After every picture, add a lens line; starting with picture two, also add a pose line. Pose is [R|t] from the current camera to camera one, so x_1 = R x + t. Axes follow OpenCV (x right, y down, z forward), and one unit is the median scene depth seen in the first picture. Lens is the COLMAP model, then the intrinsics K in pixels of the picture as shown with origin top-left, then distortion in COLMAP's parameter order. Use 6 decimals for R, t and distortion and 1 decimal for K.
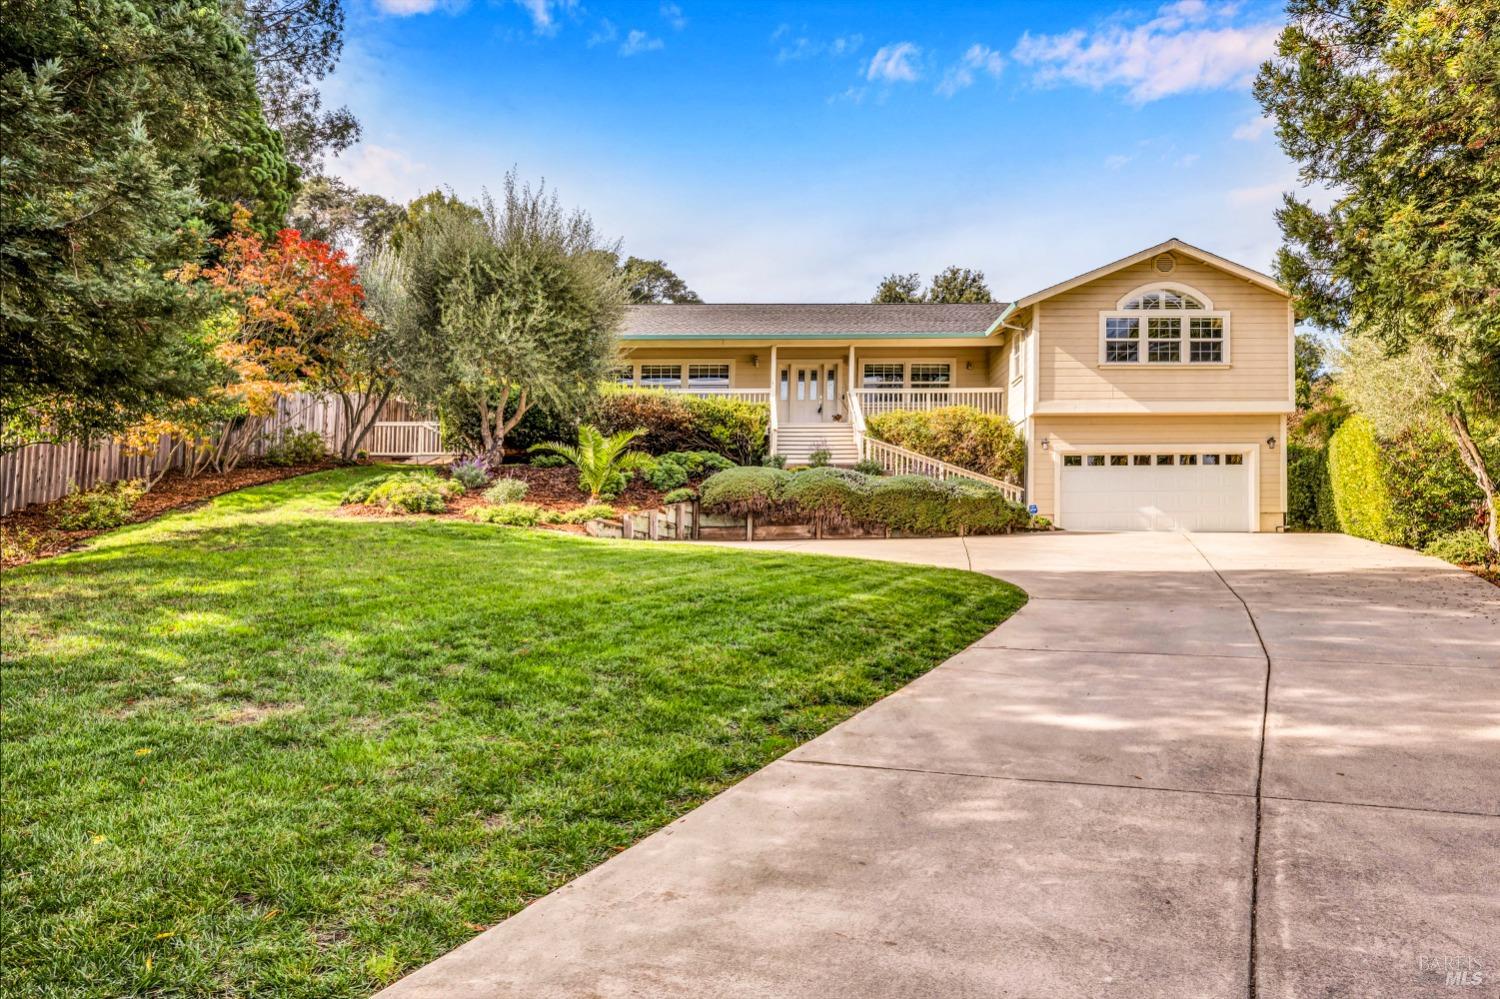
lens RADIAL K [[1186.1, 0, 748.4], [0, 1186.1, 578.8], [0, 0, 1]] dist [0.002610, -0.002530]
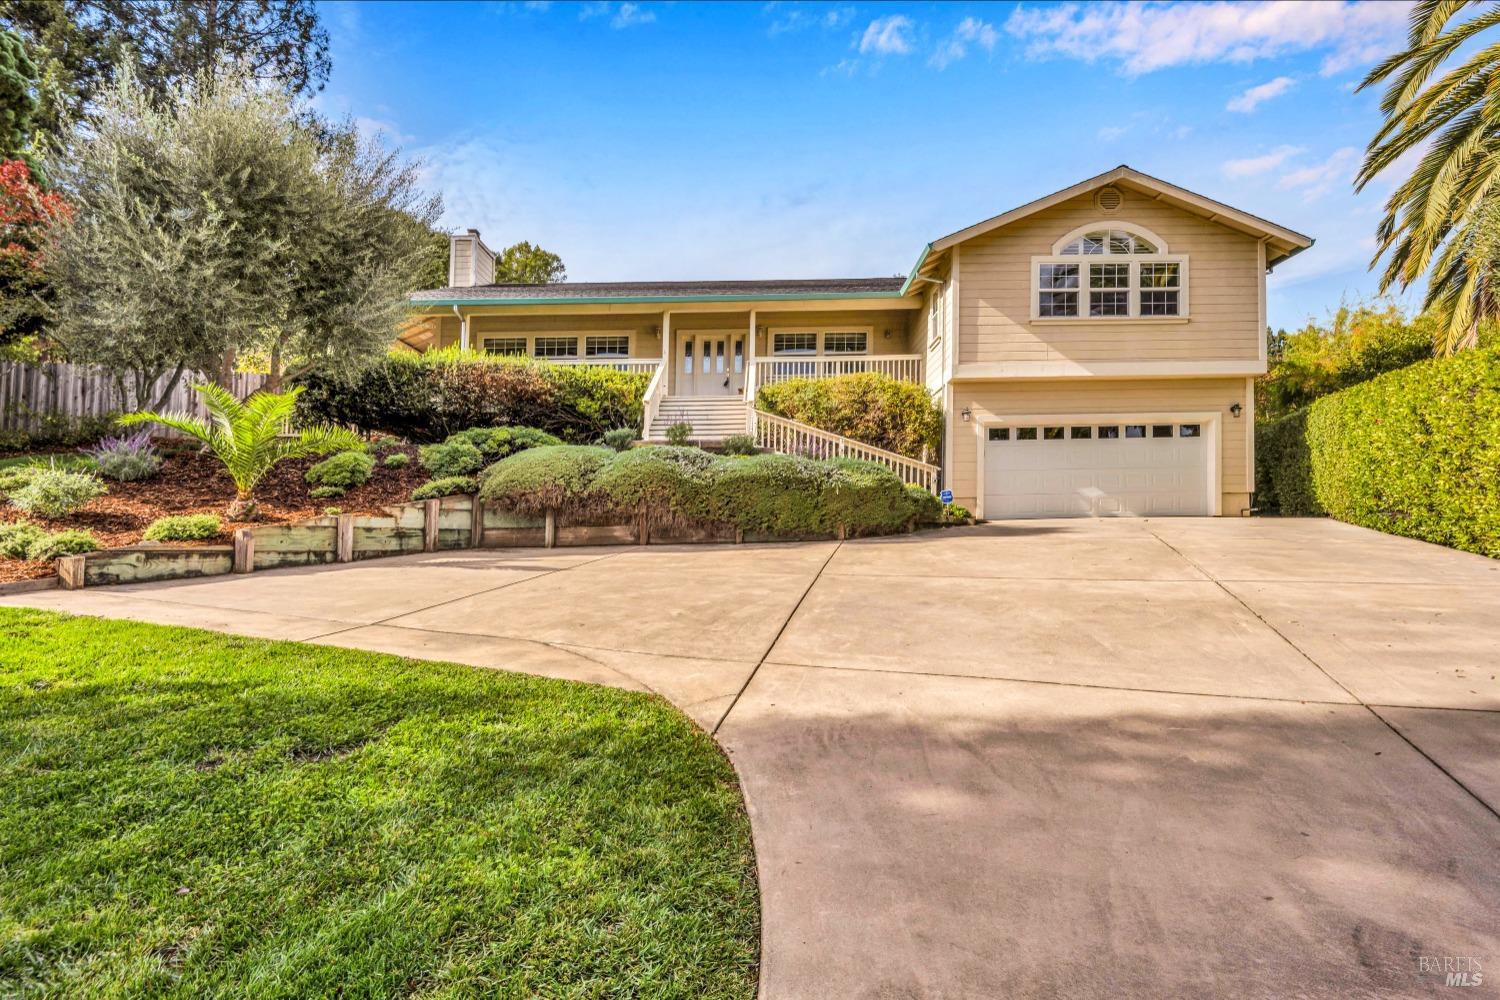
lens RADIAL K [[734.1, 0, 760.1], [0, 734.1, 519.4], [0, 0, 1]] dist [-0.001507, -0.000092]
pose [[0.998603, -0.004567, -0.052642, 0.130592], [0.005106, 0.999936, 0.010115, -0.044957], [0.052593, -0.010369, 0.998562, 0.468362]]
